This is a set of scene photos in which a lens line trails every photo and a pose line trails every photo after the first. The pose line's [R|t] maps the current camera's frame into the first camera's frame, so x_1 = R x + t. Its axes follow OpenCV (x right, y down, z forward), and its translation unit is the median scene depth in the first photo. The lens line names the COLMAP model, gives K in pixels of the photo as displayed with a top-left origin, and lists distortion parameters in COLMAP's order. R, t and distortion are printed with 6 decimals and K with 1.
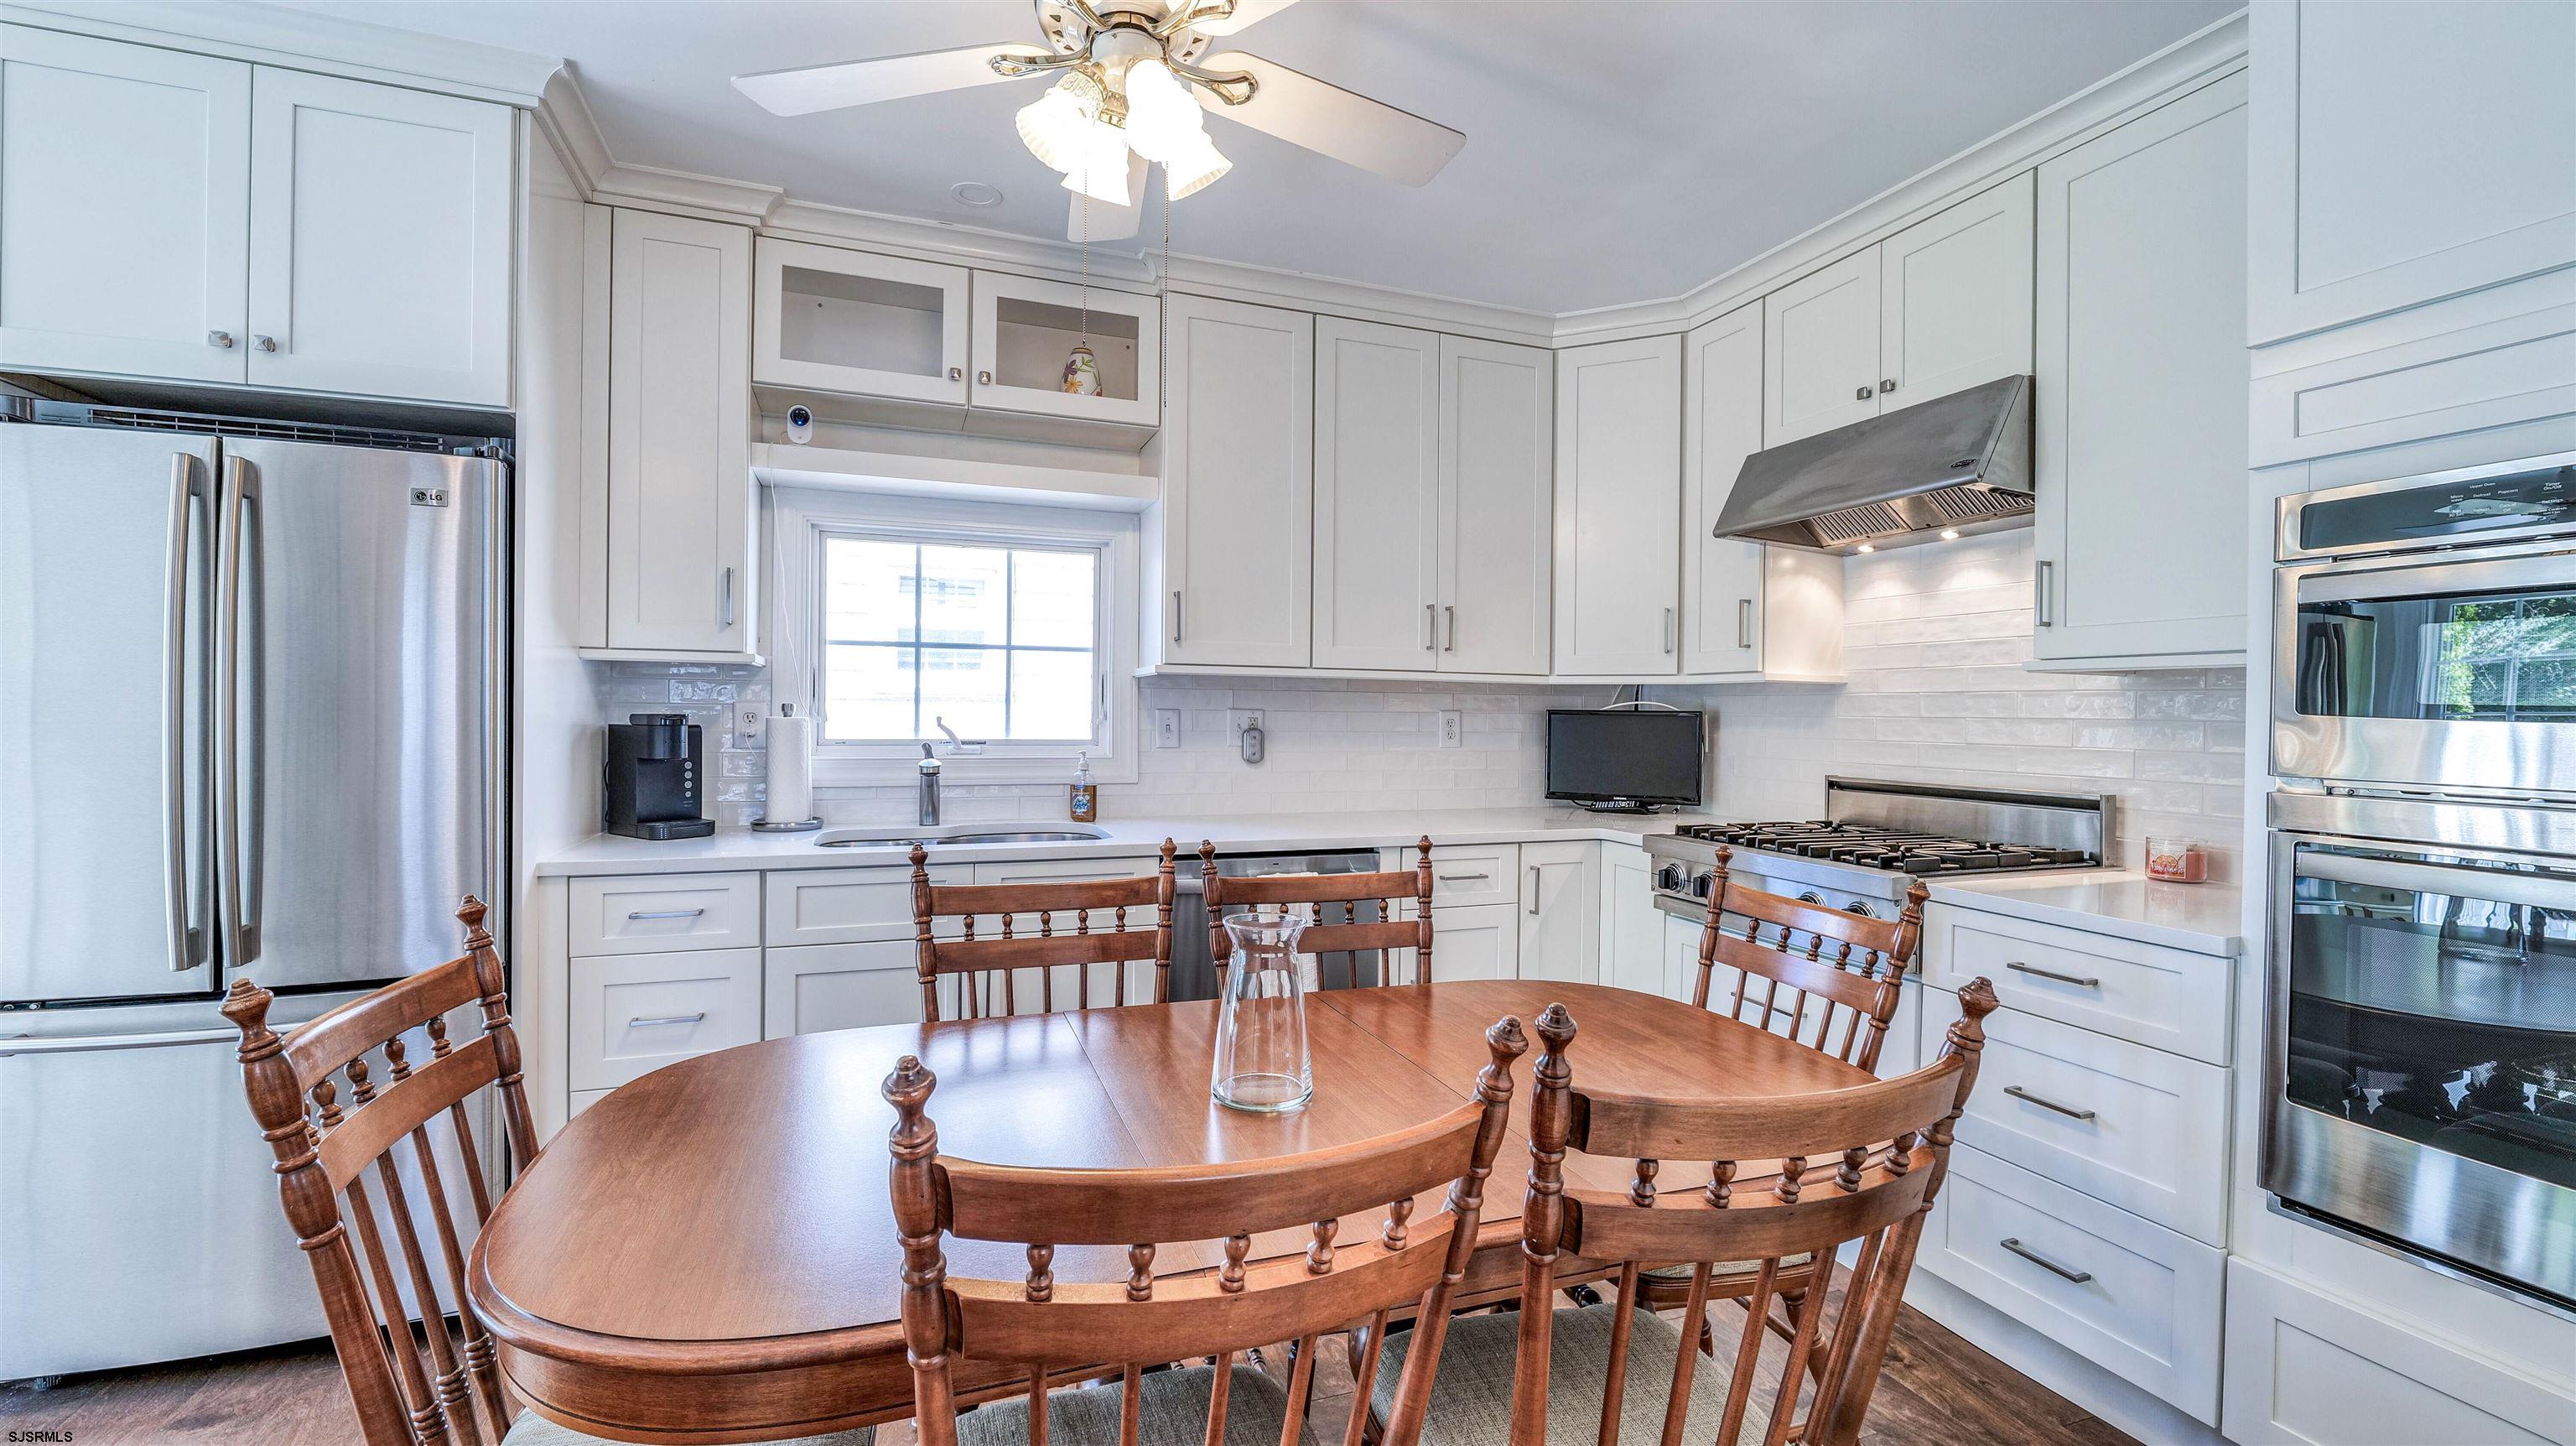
lens RADIAL K [[1047.2, 0, 1276.0], [0, 1047.2, 718.4], [0, 0, 1]] dist [-0.012598, 0.000672]
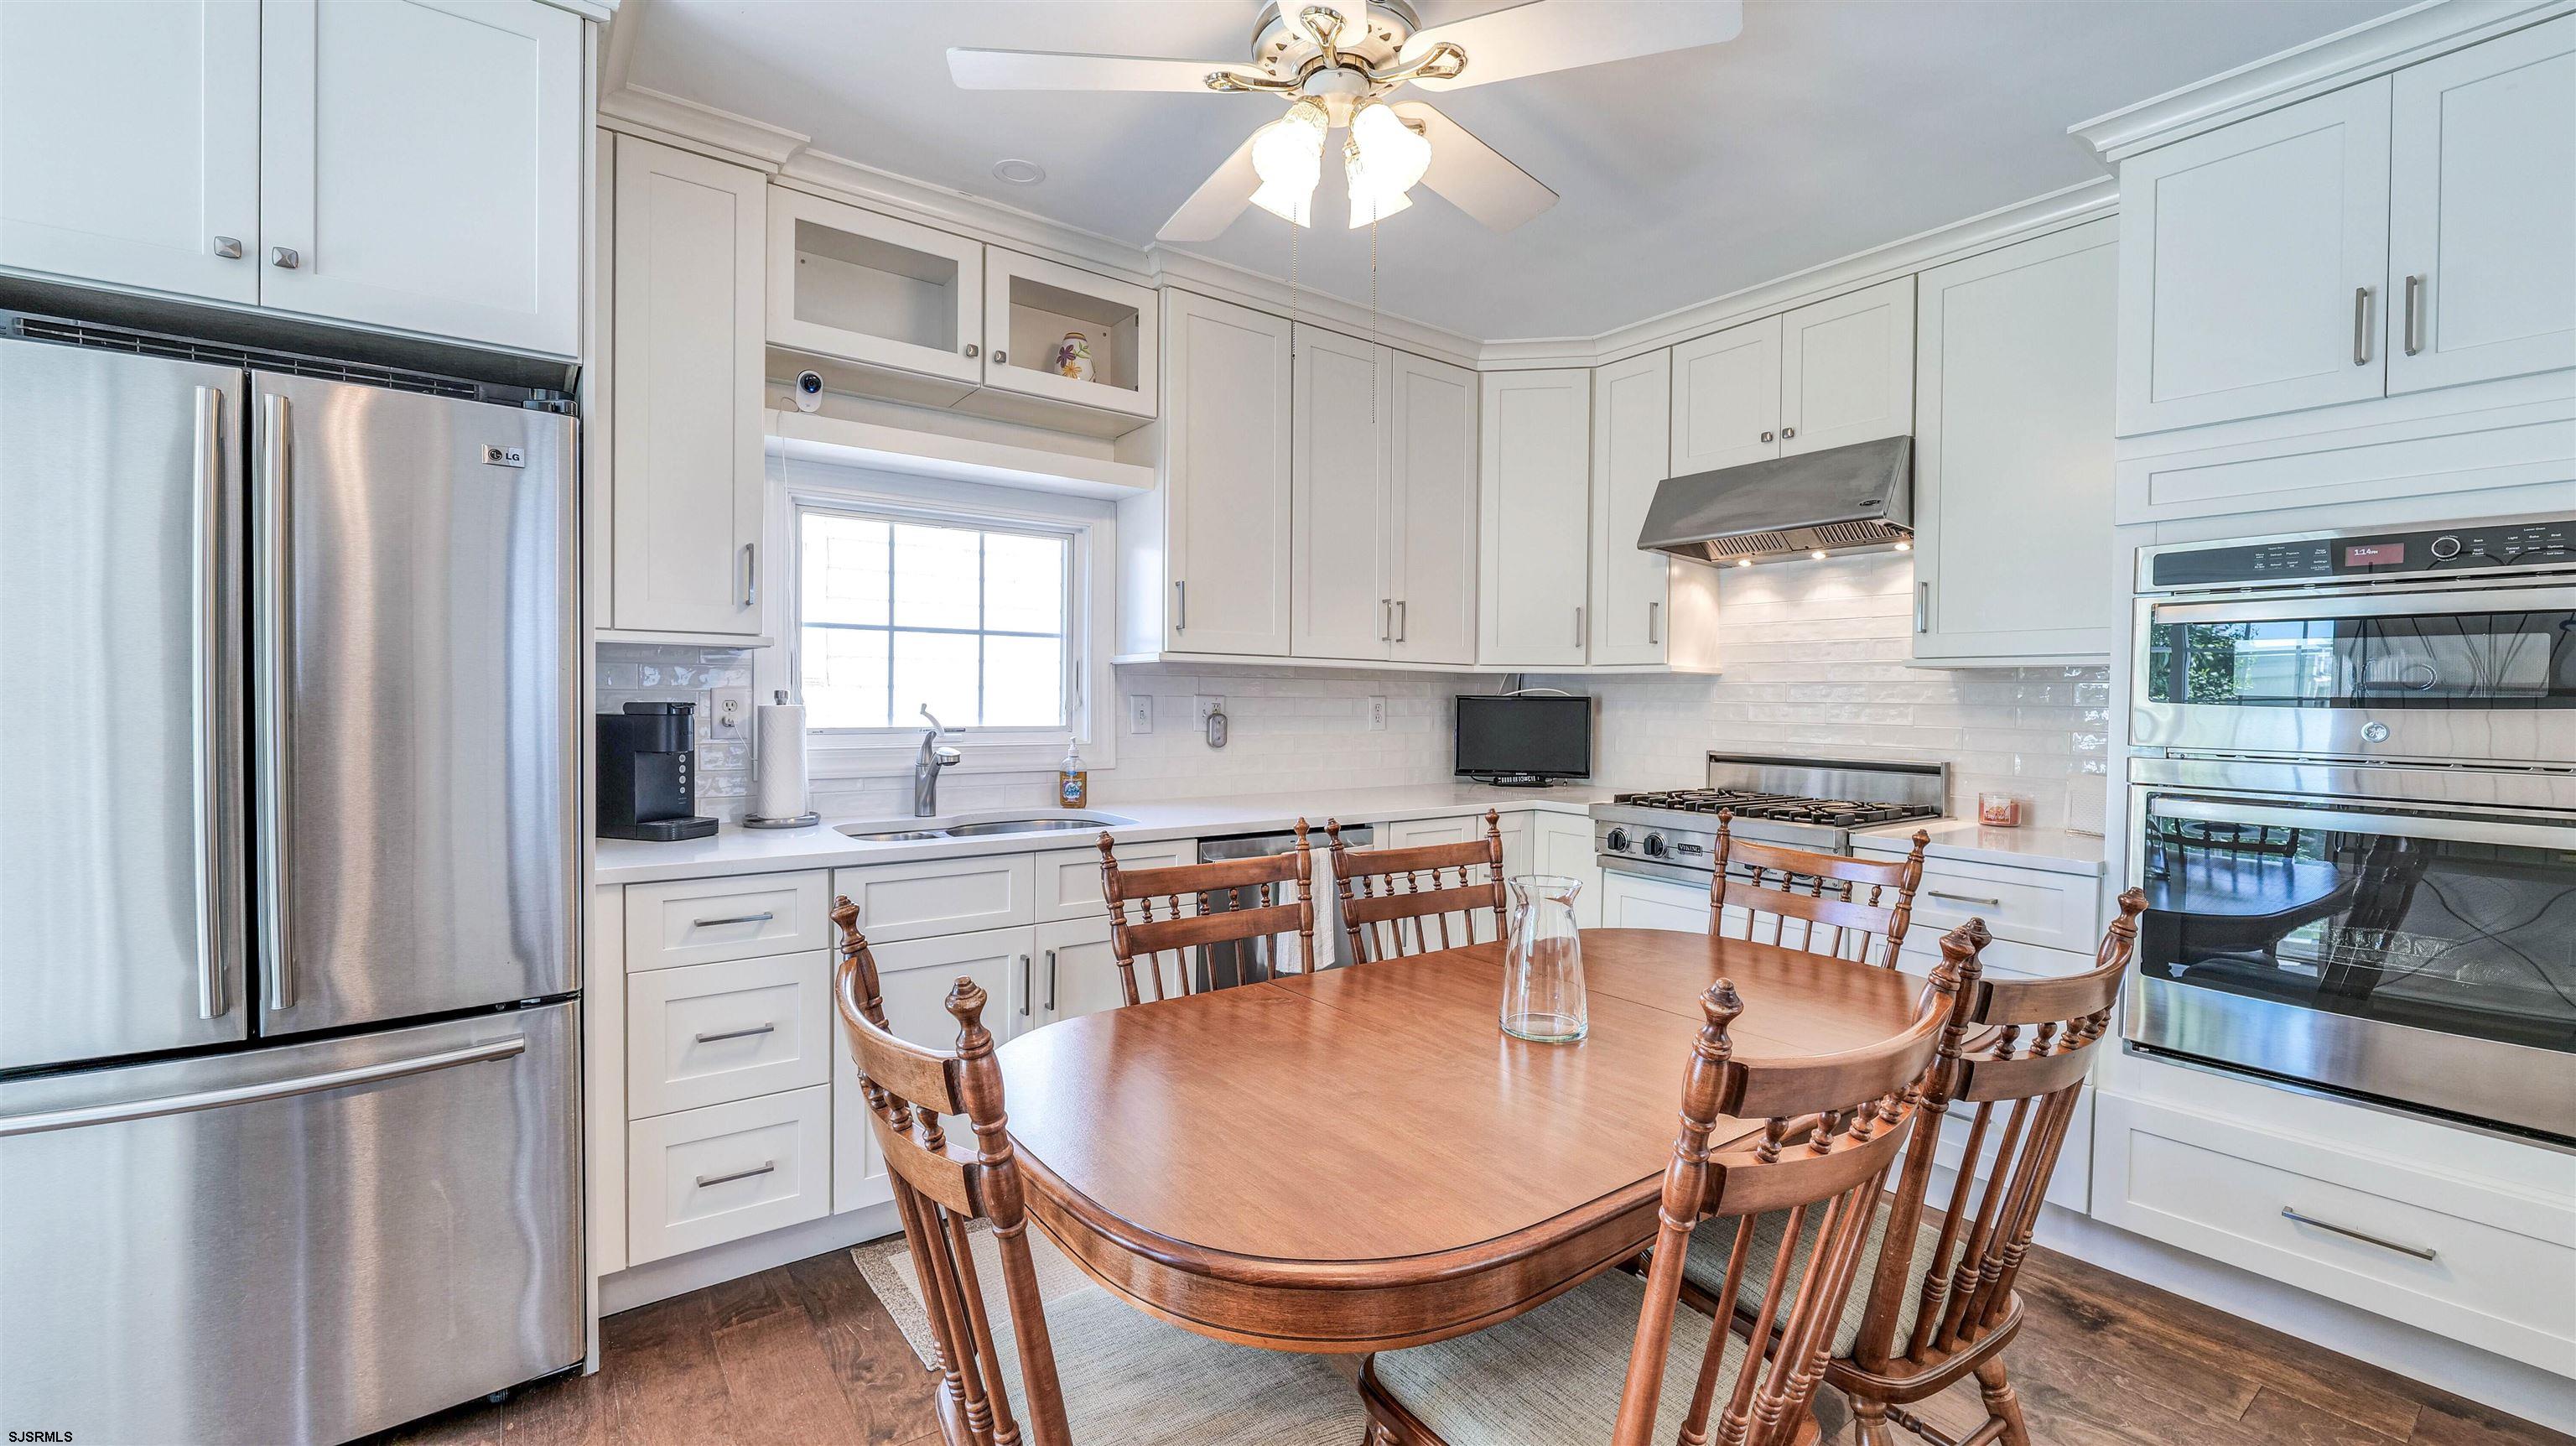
lens RADIAL K [[1047.2, 0, 1276.0], [0, 1047.2, 718.4], [0, 0, 1]] dist [-0.012598, 0.000672]
pose [[0.960279, -0.006678, 0.278963, -0.306918], [0.001908, 0.999847, 0.017367, -0.004643], [-0.279036, -0.016145, 0.960145, -0.016484]]
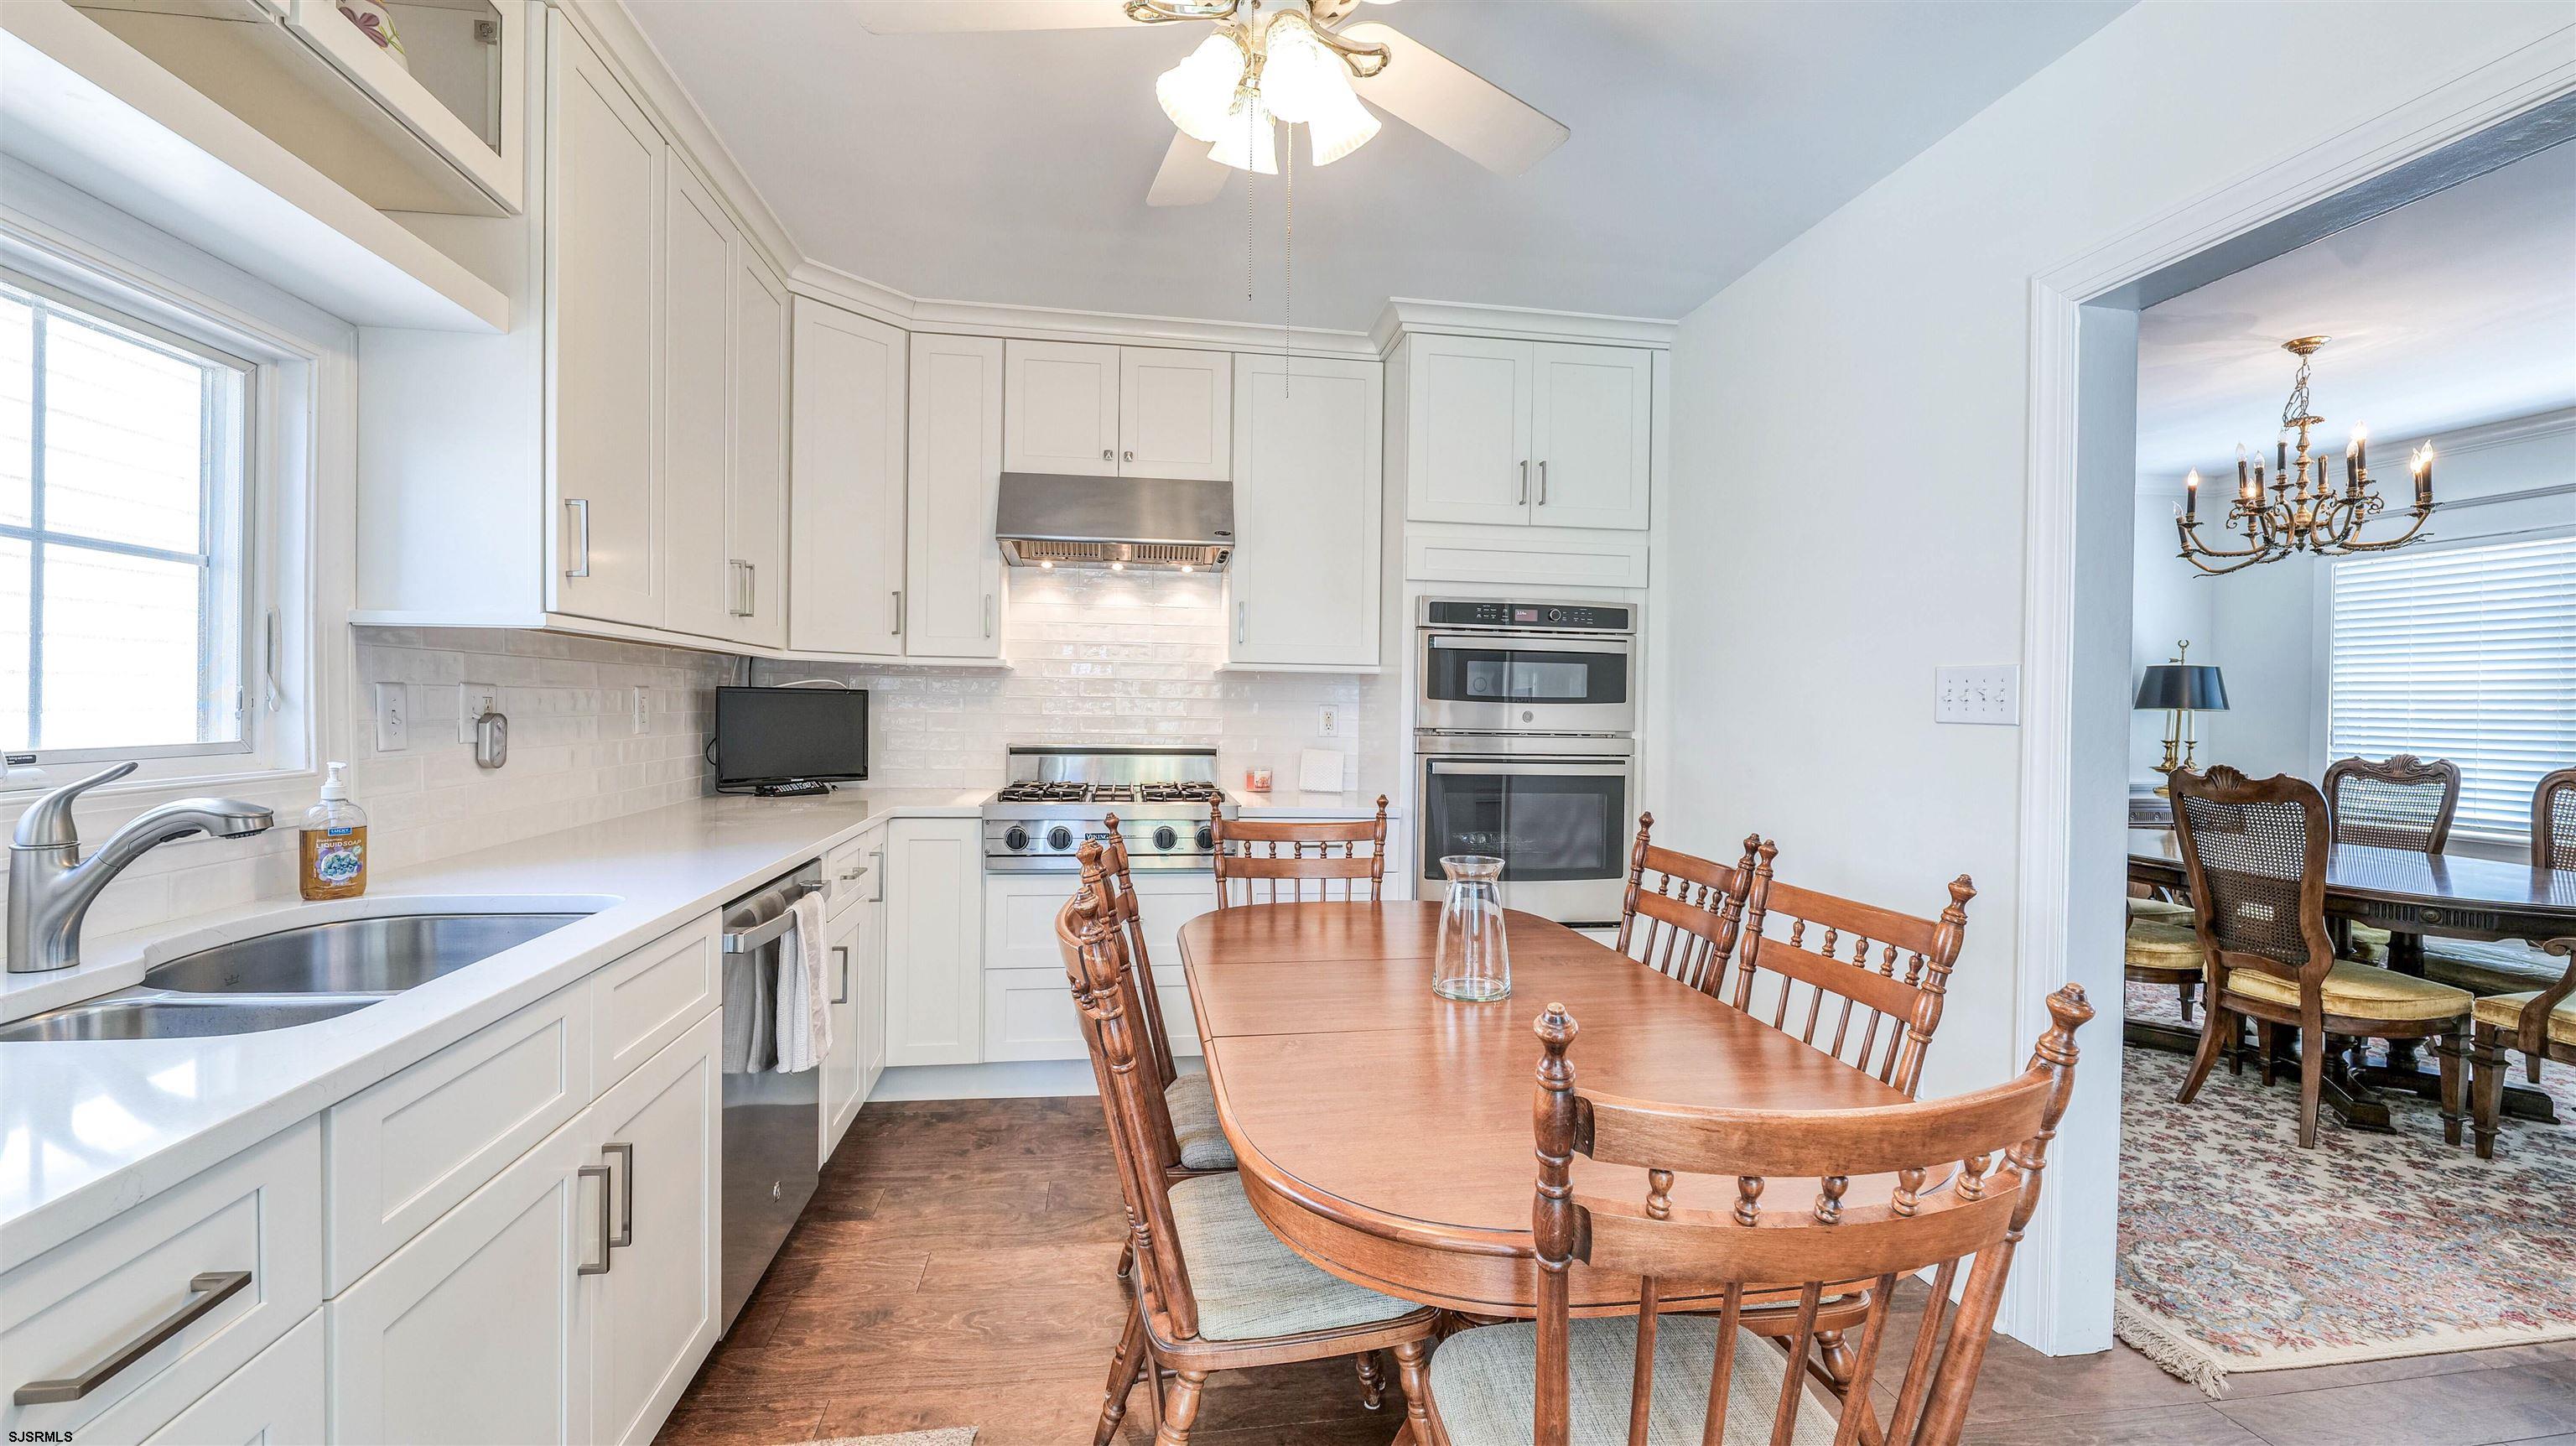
lens RADIAL K [[1047.2, 0, 1276.0], [0, 1047.2, 718.4], [0, 0, 1]] dist [-0.012598, 0.000672]
pose [[0.199384, -0.022004, 0.979674, -0.663016], [-0.007310, 0.999687, 0.023941, -0.007169], [-0.979894, -0.011935, 0.199161, 0.481461]]
